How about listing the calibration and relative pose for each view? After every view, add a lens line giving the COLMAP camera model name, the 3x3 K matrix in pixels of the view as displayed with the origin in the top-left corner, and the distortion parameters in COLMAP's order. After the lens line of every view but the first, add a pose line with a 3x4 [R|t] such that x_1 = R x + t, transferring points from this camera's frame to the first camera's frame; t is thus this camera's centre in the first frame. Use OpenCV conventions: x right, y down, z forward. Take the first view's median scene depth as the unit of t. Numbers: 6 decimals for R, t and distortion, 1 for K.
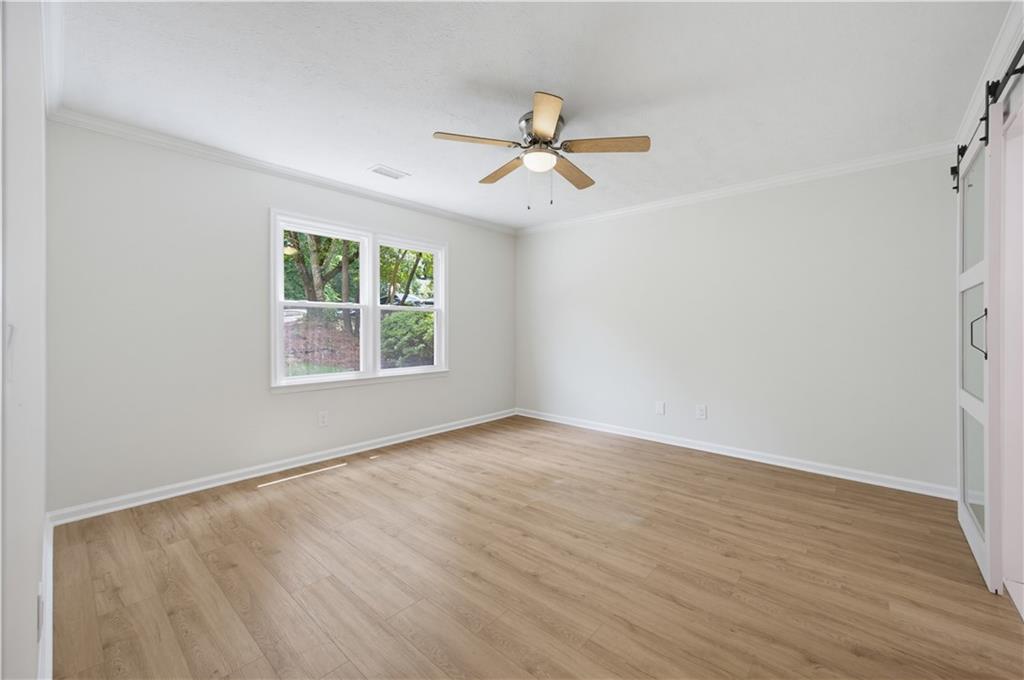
lens RADIAL K [[403.9, 0, 513.2], [0, 403.9, 334.5], [0, 0, 1]] dist [0.006945, -0.001112]
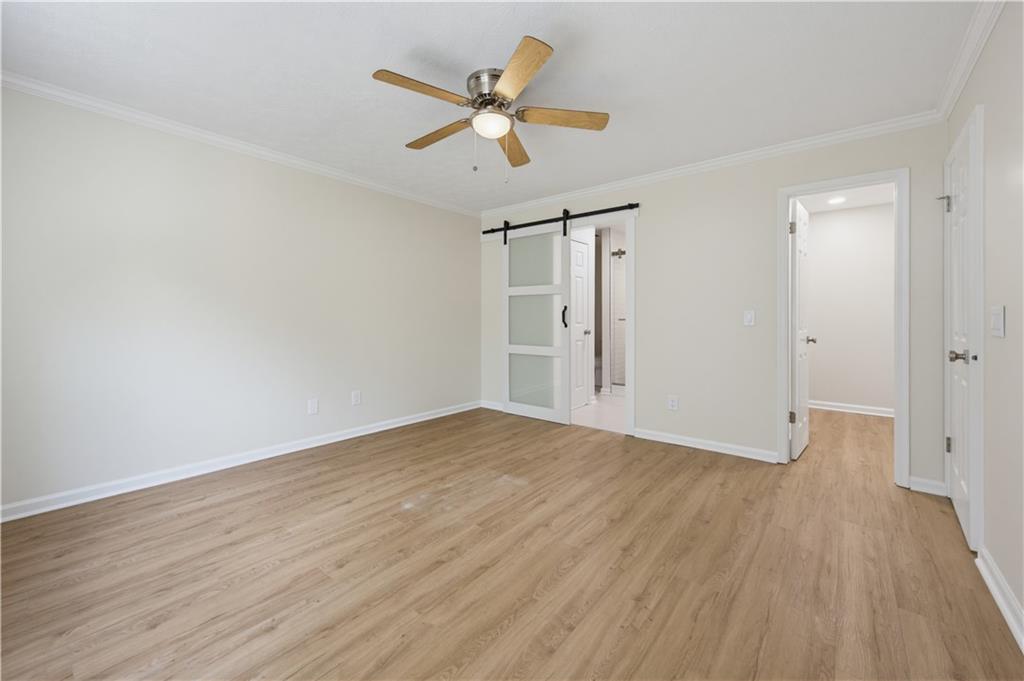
lens RADIAL K [[403.9, 0, 528.7], [0, 403.9, 316.1], [0, 0, 1]] dist [0.006945, -0.001112]
pose [[-0.054458, -0.001523, 0.998515, -0.737903], [0.013273, 0.999909, 0.002249, -0.006141], [-0.998428, 0.013376, -0.054432, 0.858875]]
